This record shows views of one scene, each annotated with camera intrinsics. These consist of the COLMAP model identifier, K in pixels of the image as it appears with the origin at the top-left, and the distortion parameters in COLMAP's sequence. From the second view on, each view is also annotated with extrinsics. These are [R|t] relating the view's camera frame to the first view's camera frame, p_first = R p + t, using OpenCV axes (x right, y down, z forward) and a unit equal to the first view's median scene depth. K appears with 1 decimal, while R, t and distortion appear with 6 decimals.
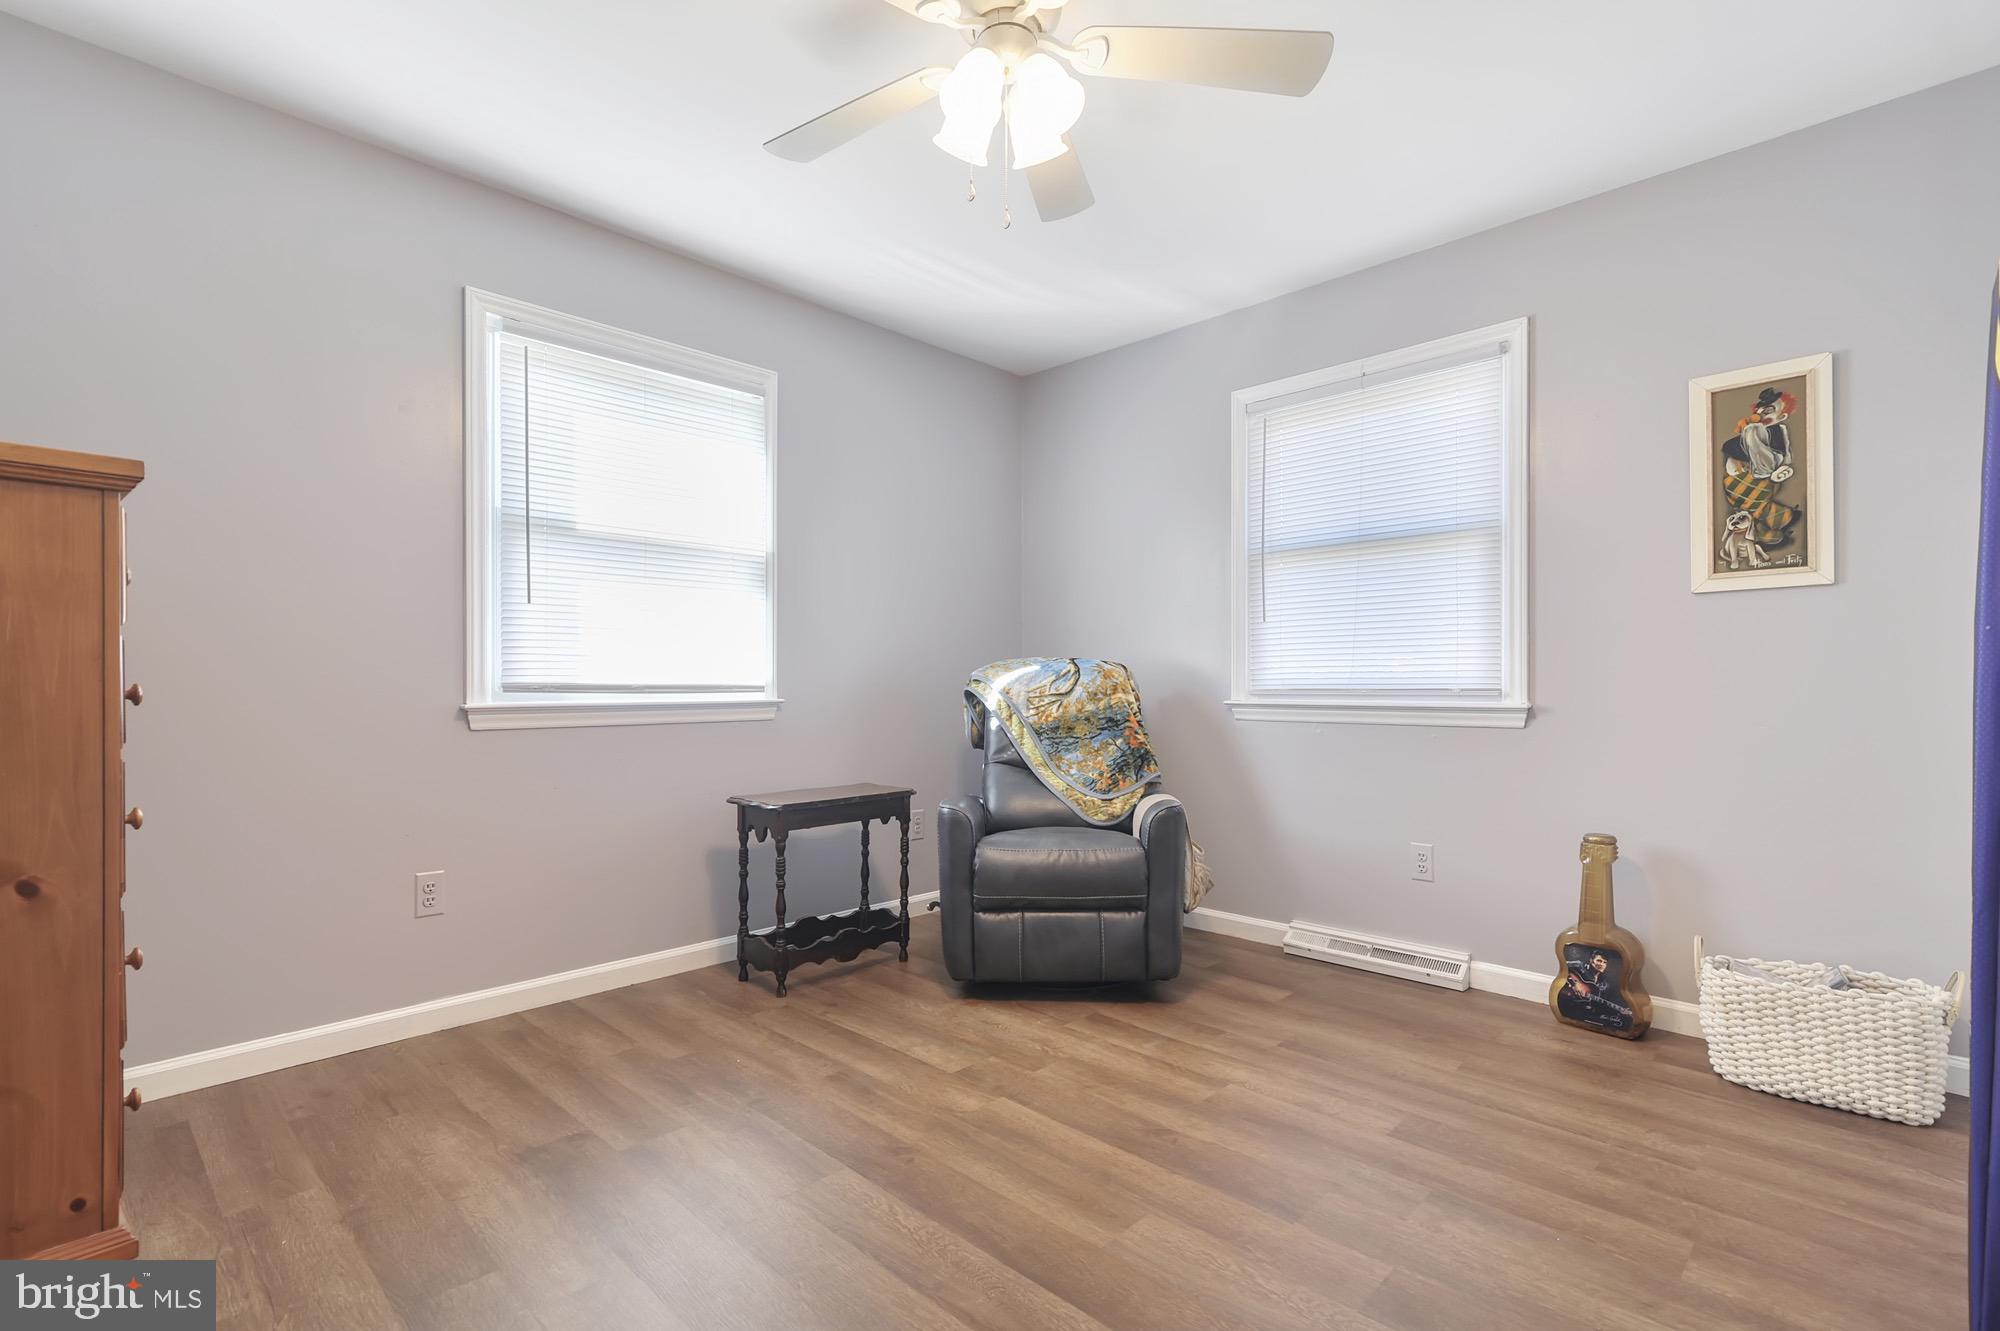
lens RADIAL K [[923.5, 0, 997.1], [0, 923.5, 678.4], [0, 0, 1]] dist [0.014171, -0.000878]
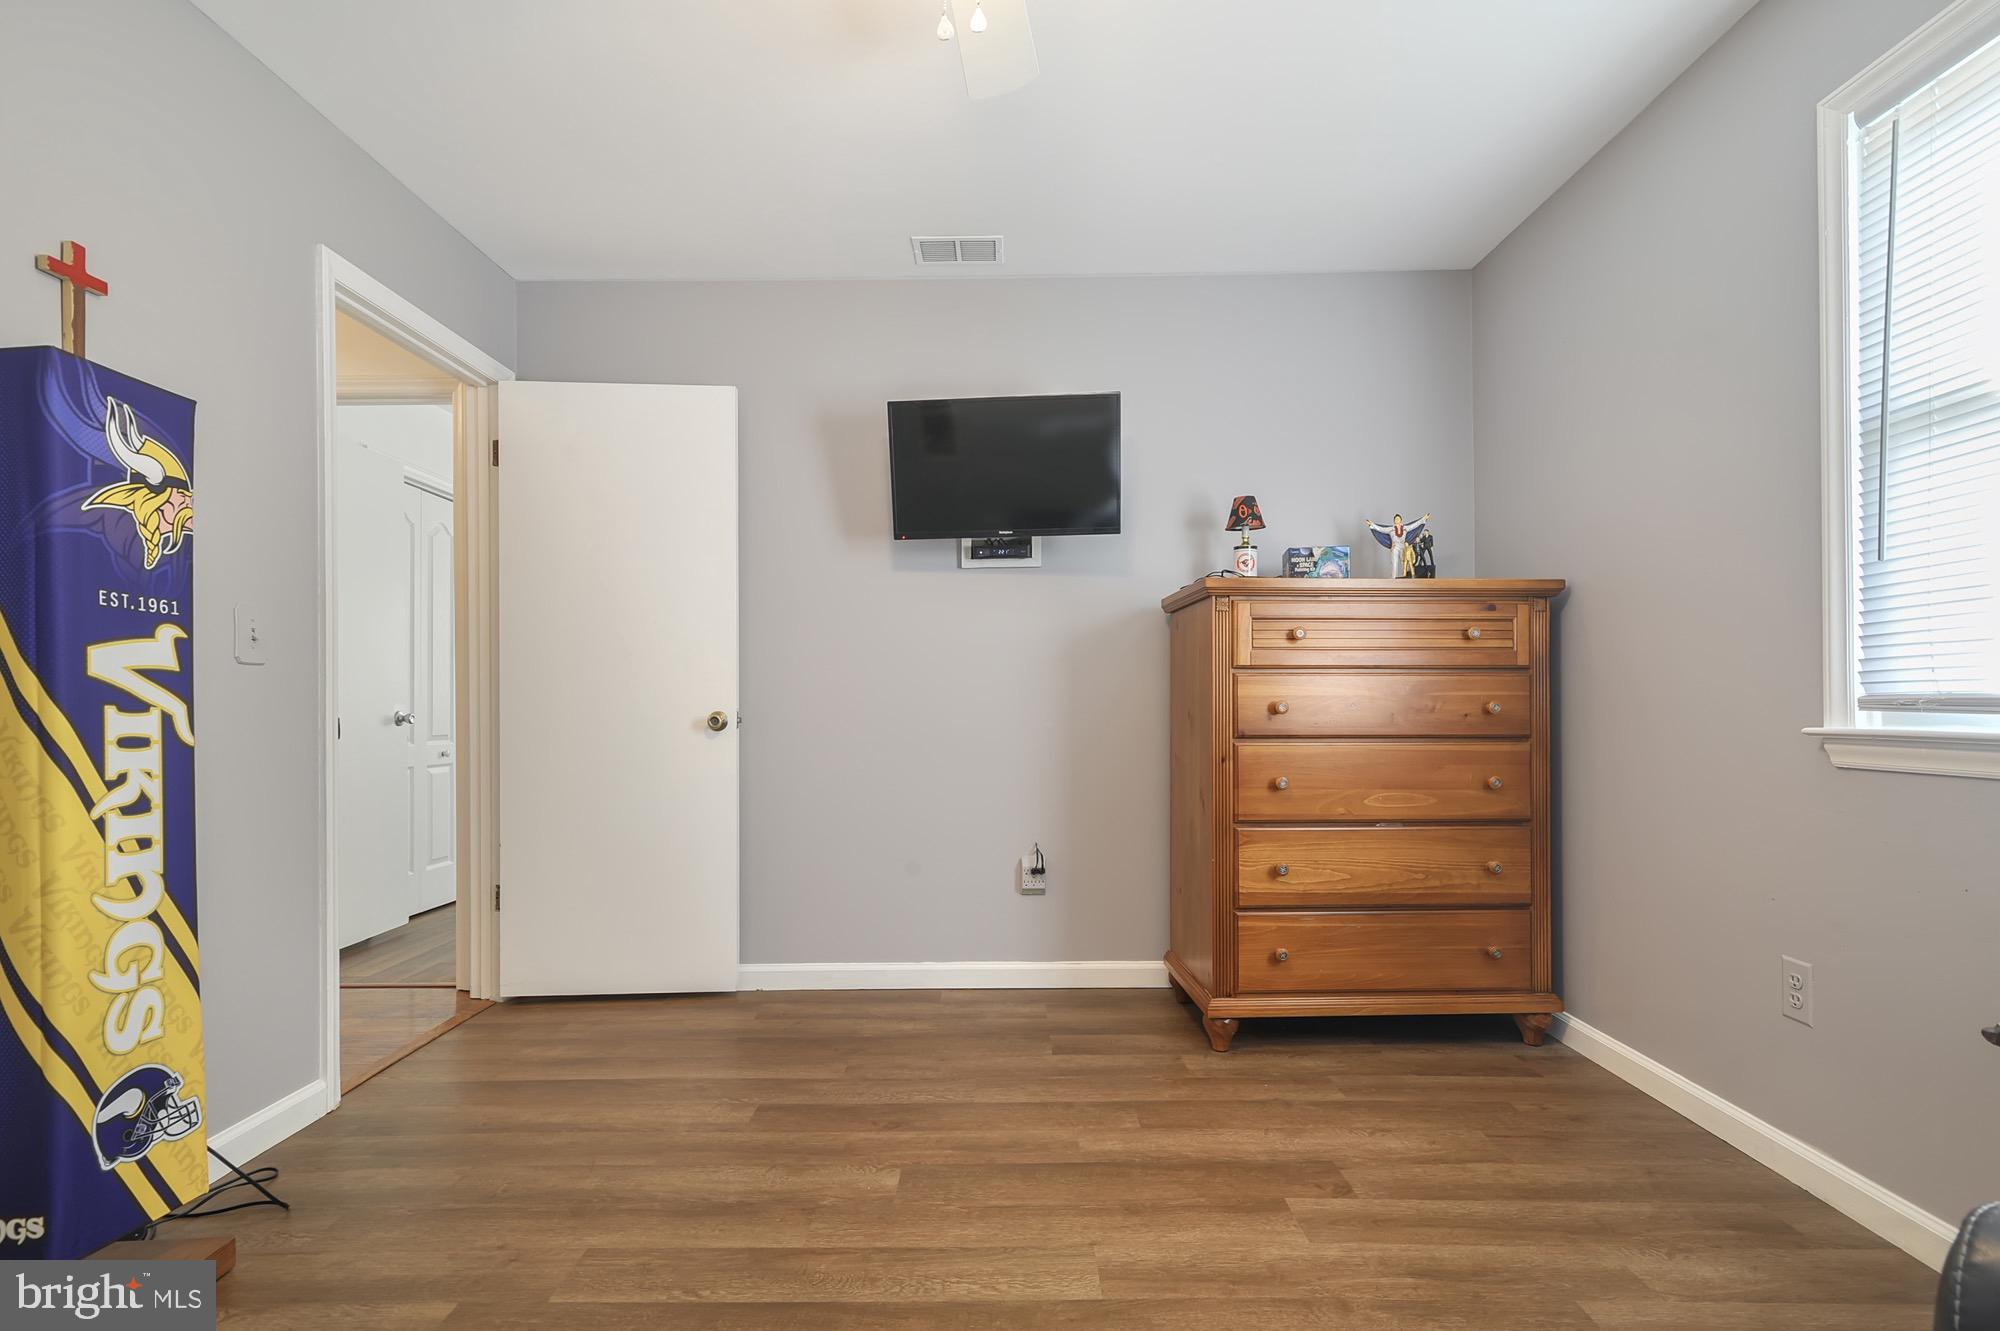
lens RADIAL K [[923.5, 0, 988.4], [0, 923.5, 699.7], [0, 0, 1]] dist [0.014171, -0.000878]
pose [[-0.725595, 0.003393, -0.688114, 0.372341], [0.010725, 0.999922, -0.006378, 0.006629], [0.688039, -0.012008, -0.725575, 1.219688]]
